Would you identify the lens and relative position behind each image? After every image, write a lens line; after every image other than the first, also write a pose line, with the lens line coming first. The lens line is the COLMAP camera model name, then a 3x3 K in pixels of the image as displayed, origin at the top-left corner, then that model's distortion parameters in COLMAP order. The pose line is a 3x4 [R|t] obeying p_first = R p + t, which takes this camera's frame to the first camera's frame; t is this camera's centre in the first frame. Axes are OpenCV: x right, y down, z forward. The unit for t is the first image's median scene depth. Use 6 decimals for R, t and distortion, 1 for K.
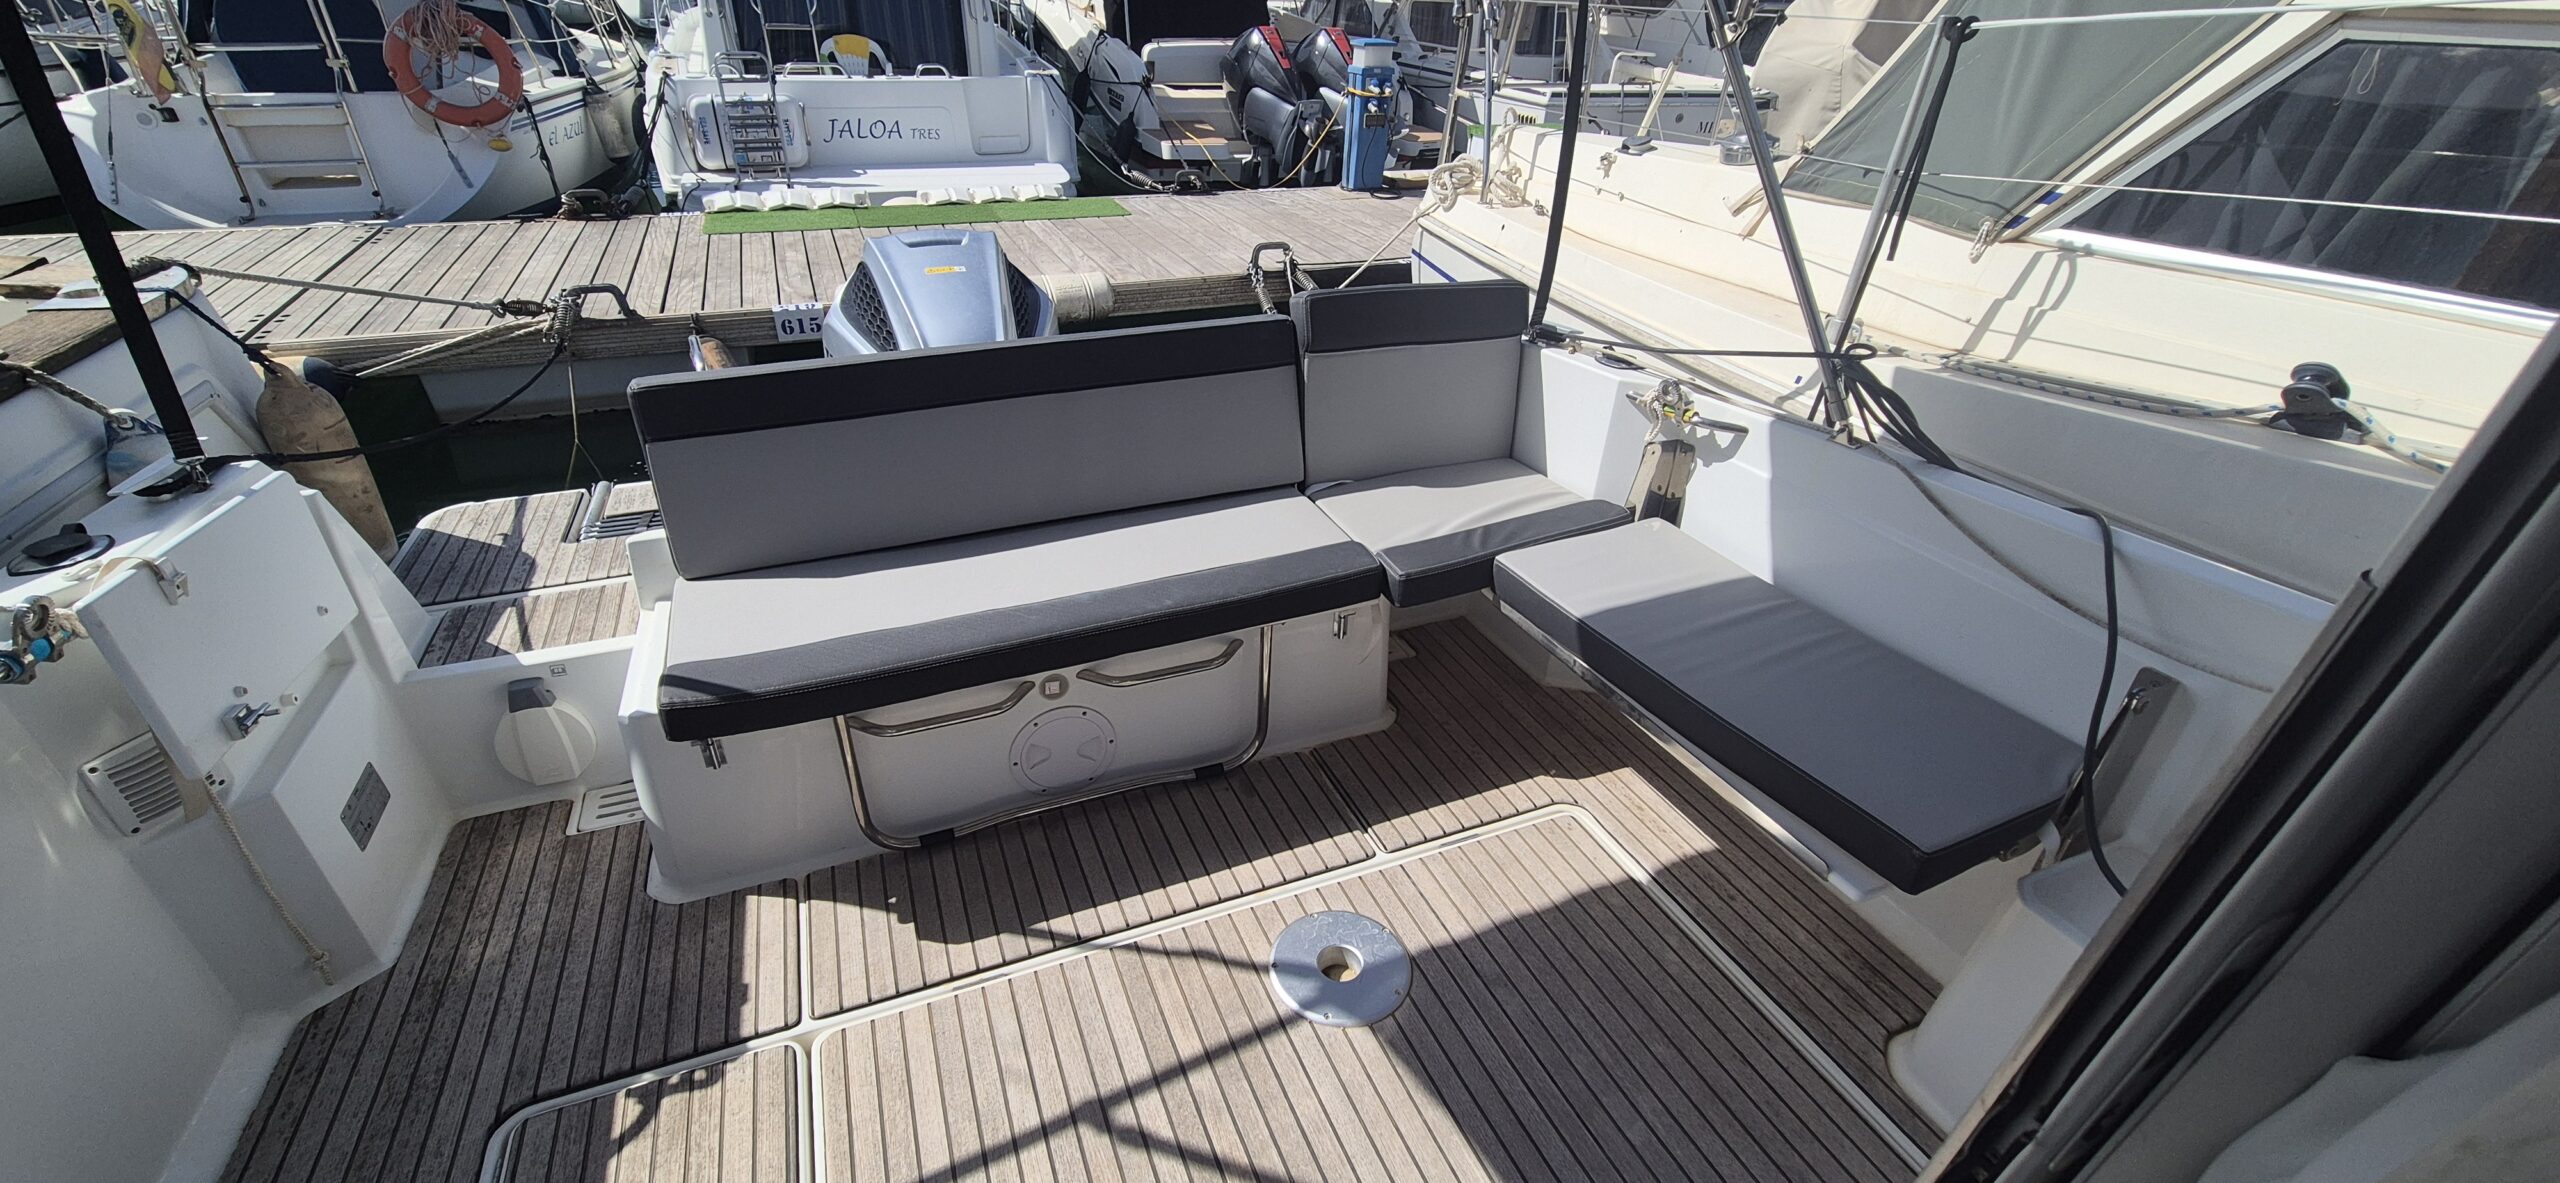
lens RADIAL K [[1052.8, 0, 1267.4], [0, 1052.8, 583.6], [0, 0, 1]] dist [0.003256, -0.000422]
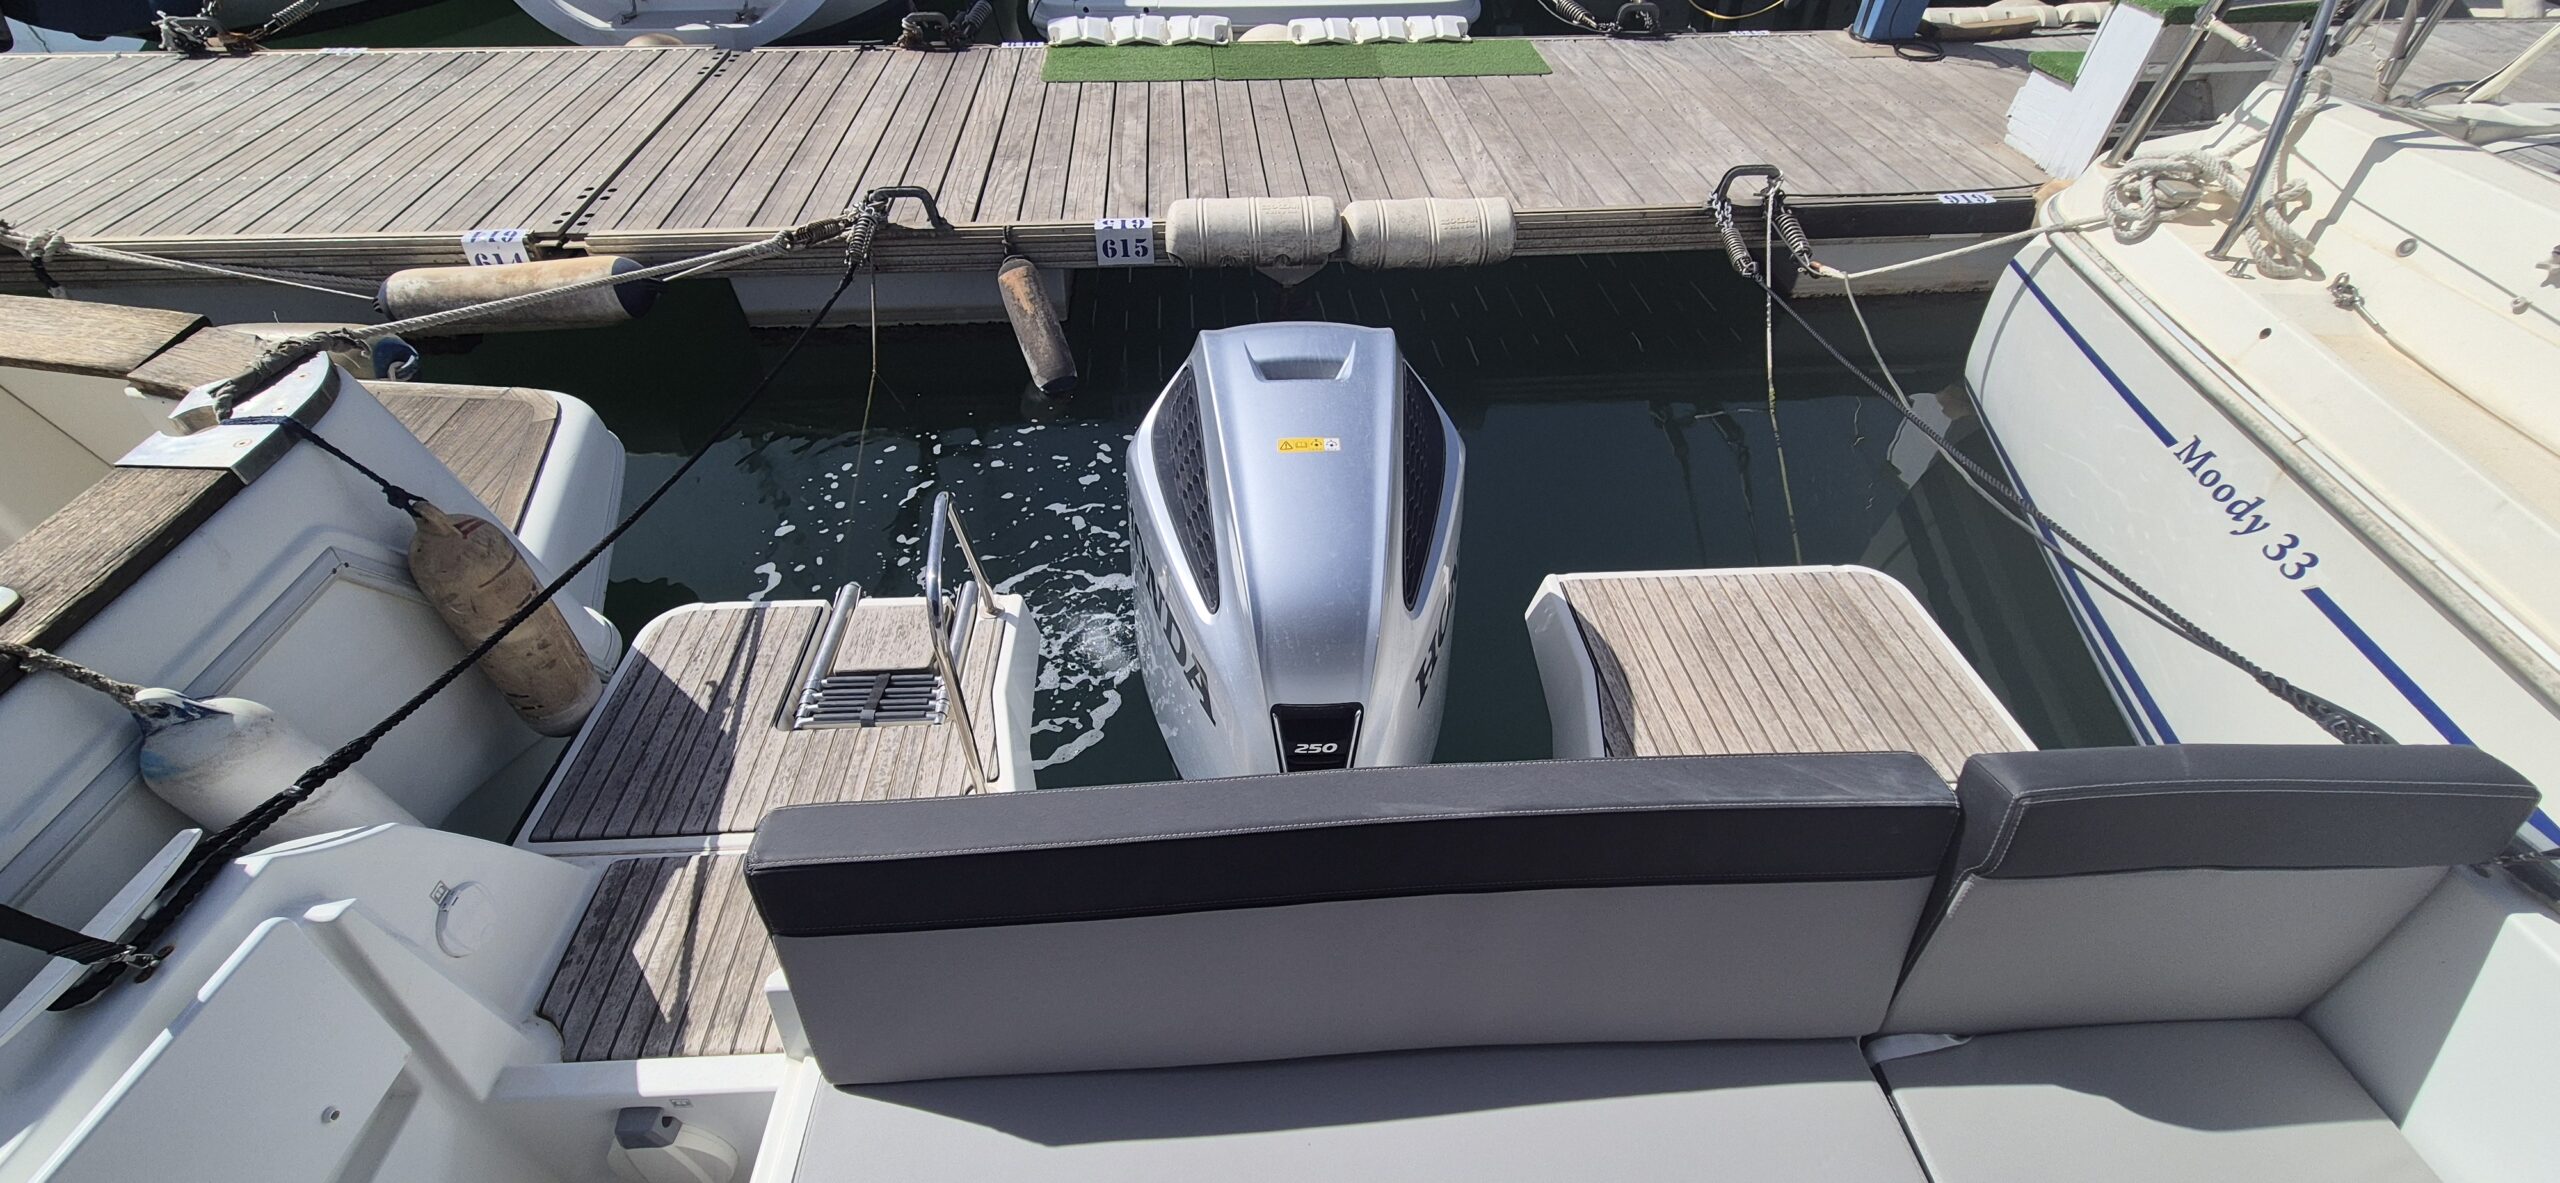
lens RADIAL K [[1052.8, 0, 1267.4], [0, 1052.8, 583.6], [0, 0, 1]] dist [0.003256, -0.000422]
pose [[0.947006, 0.197161, -0.253587, -0.081499], [-0.139415, 0.963513, 0.228485, -0.196555], [0.289383, -0.181023, 0.939941, 0.220517]]
